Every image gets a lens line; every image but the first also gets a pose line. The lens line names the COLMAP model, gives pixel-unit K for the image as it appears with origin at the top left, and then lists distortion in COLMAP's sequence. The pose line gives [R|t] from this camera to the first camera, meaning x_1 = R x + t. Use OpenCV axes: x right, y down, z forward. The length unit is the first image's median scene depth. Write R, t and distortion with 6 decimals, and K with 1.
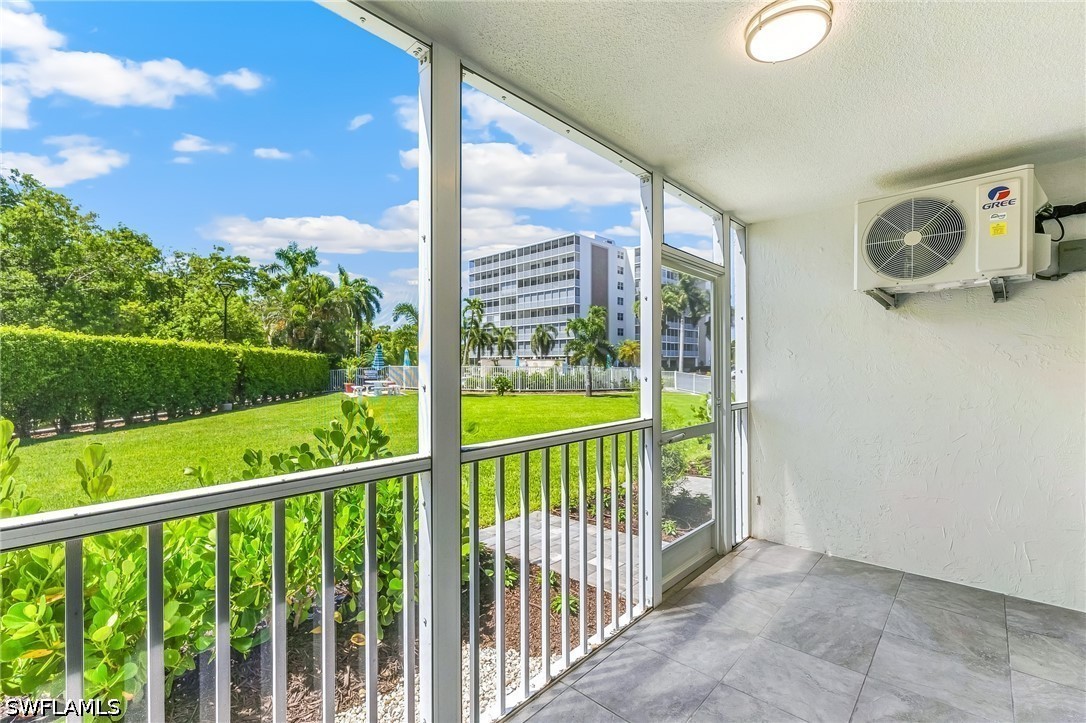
lens RADIAL K [[464.5, 0, 543.0], [0, 464.5, 361.5], [0, 0, 1]] dist [0.002524, -0.000507]
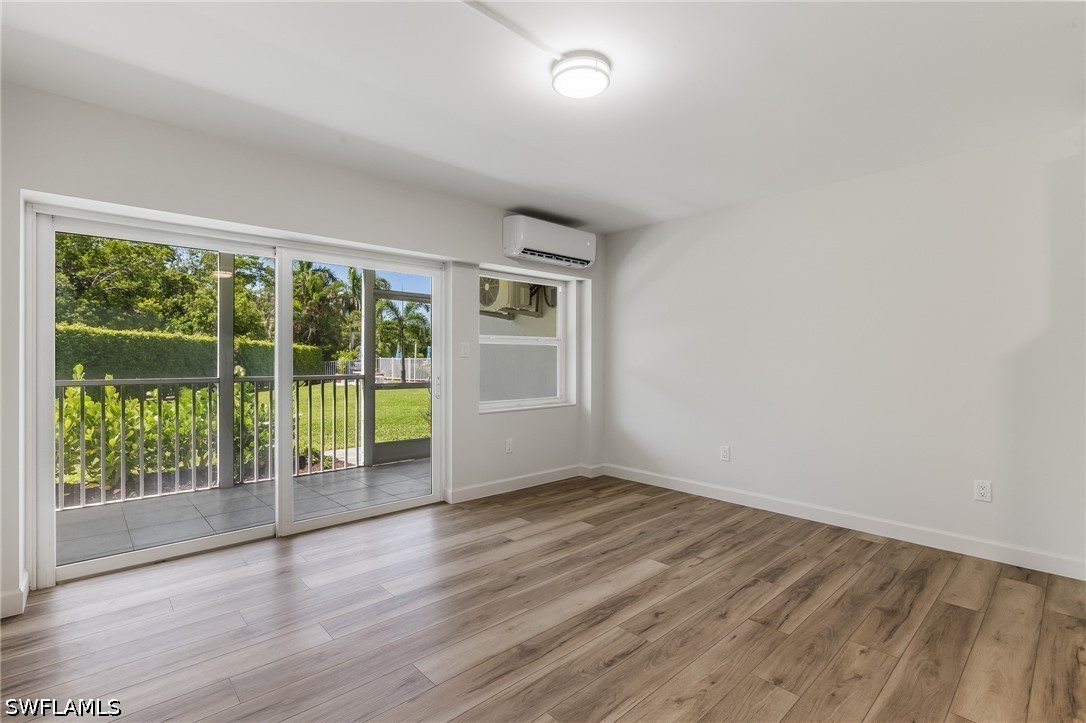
lens RADIAL K [[501.4, 0, 543.0], [0, 501.4, 361.5], [0, 0, 1]] dist [-0.001618, 0.000129]
pose [[0.997895, 0.003985, -0.064729, 0.137912], [-0.003273, 0.999933, 0.011101, 0.004737], [0.064769, -0.010866, 0.997841, -0.137420]]
